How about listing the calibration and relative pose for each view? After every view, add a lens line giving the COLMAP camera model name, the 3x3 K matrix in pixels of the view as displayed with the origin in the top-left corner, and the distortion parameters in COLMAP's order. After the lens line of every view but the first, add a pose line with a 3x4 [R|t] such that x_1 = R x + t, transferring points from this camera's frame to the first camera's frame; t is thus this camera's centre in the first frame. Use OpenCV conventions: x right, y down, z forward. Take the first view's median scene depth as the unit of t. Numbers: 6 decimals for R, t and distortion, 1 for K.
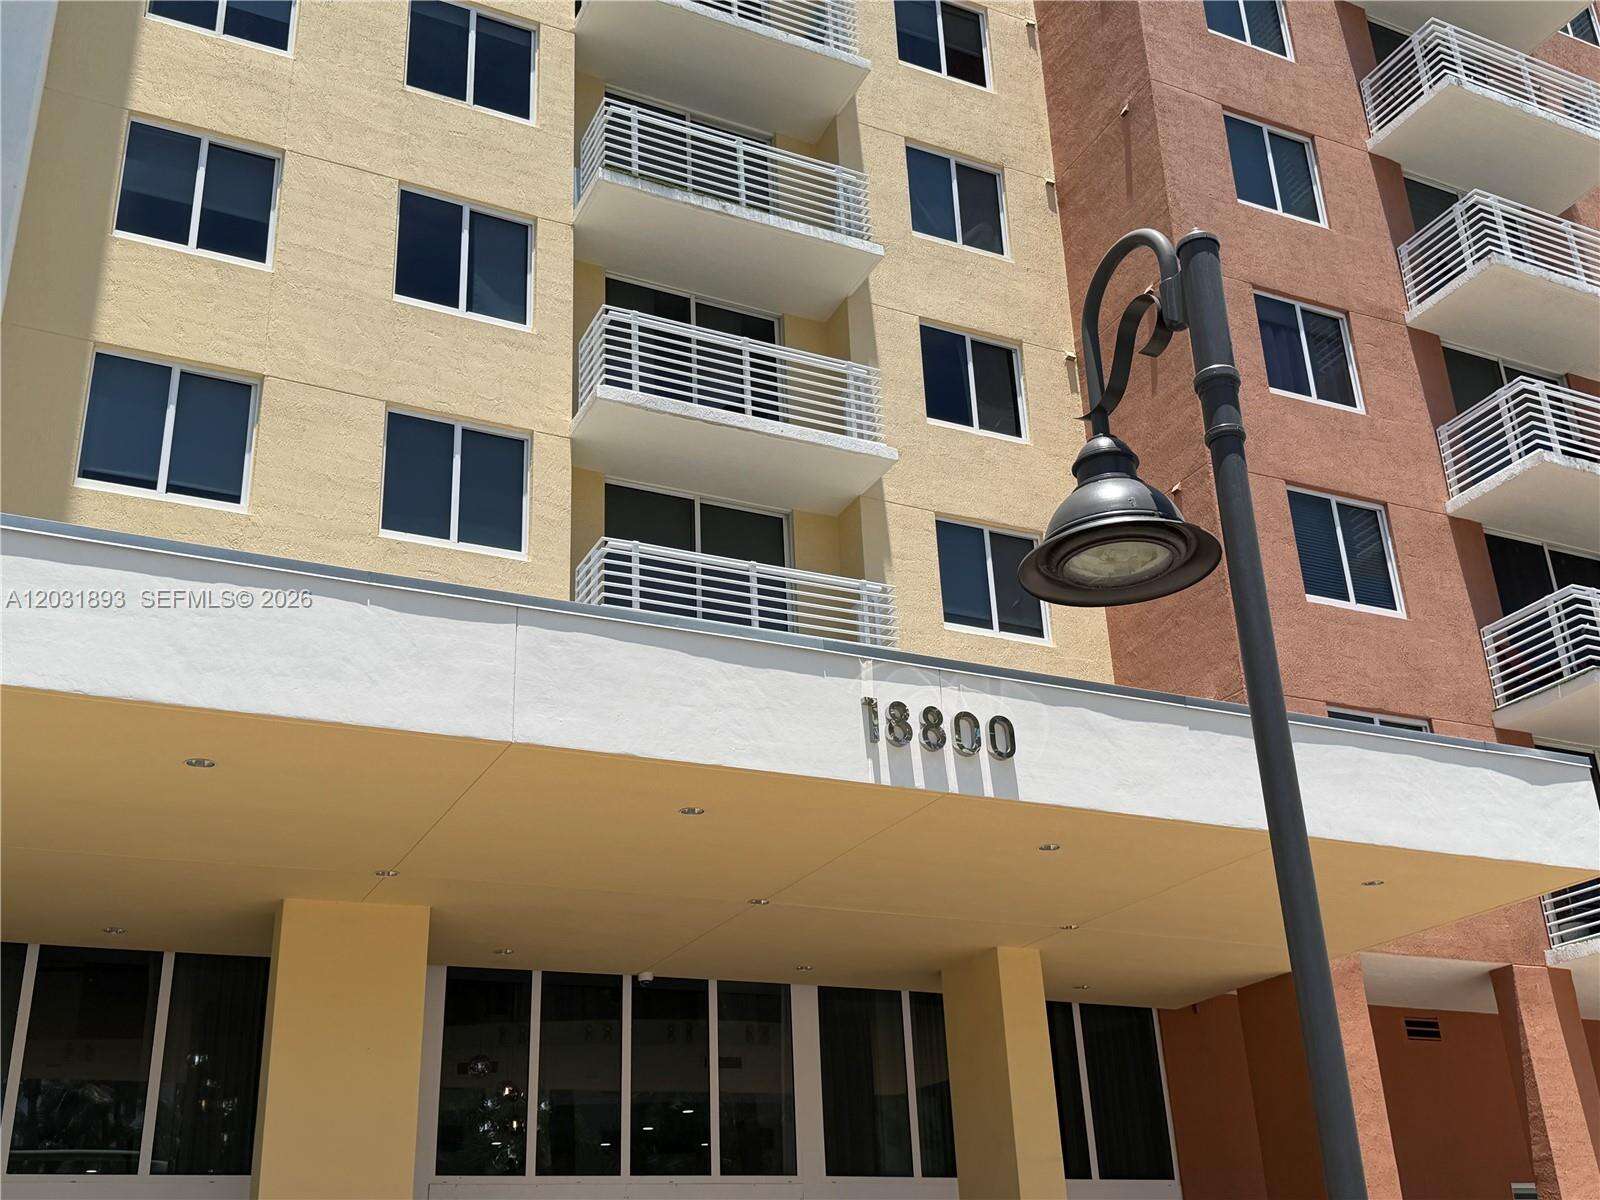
lens RADIAL K [[1655.8, 0, 790.3], [0, 1655.8, 607.1], [0, 0, 1]] dist [0.112776, 0.000000]
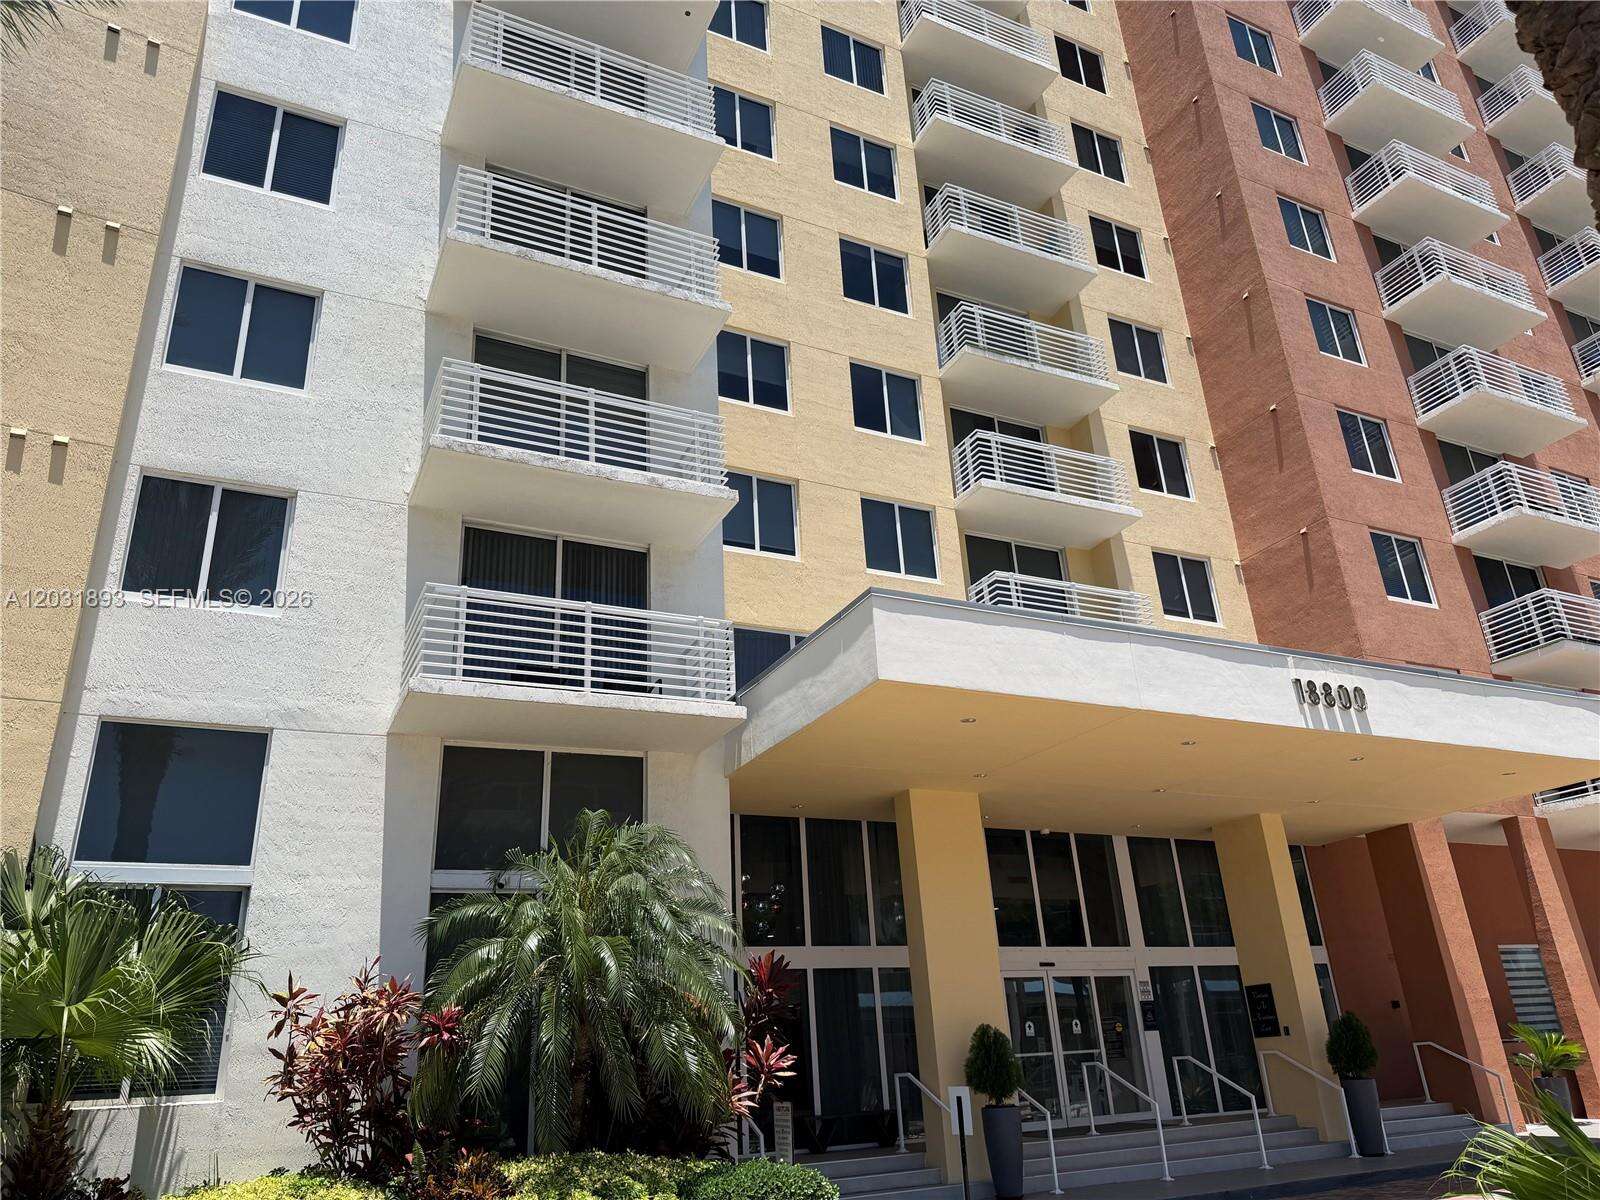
lens RADIAL K [[1117.6, 0, 797.2], [0, 1117.6, 594.9], [0, 0, 1]] dist [0.056288, -0.056766]
pose [[0.999940, -0.010405, -0.003309, -0.277403], [0.010464, 0.999781, 0.018119, -0.035986], [0.003120, -0.018152, 0.999830, -0.119146]]
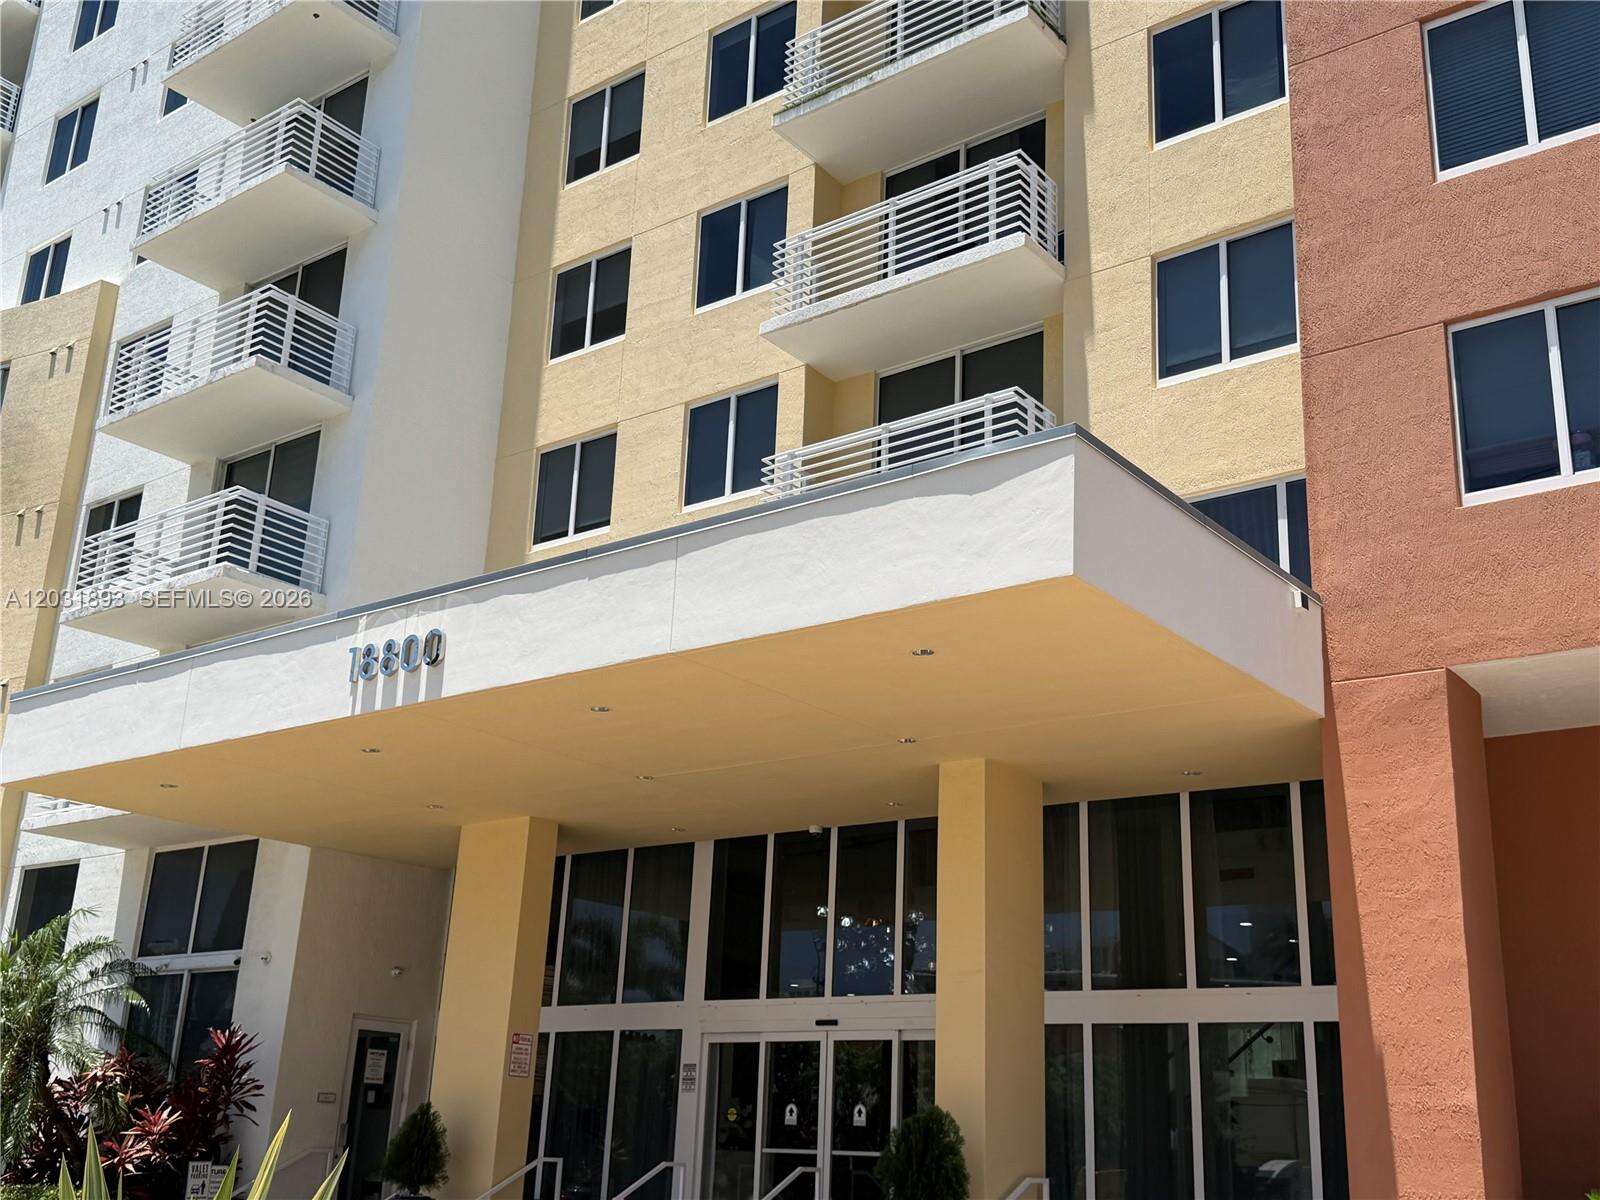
lens RADIAL K [[1655.8, 0, 794.3], [0, 1655.8, 604.7], [0, 0, 1]] dist [0.112776, 0.000000]
pose [[0.437747, -0.224473, -0.870626, 0.774801], [0.314820, 0.945298, -0.085435, 0.140434], [0.842179, -0.236691, 0.484470, 0.392464]]
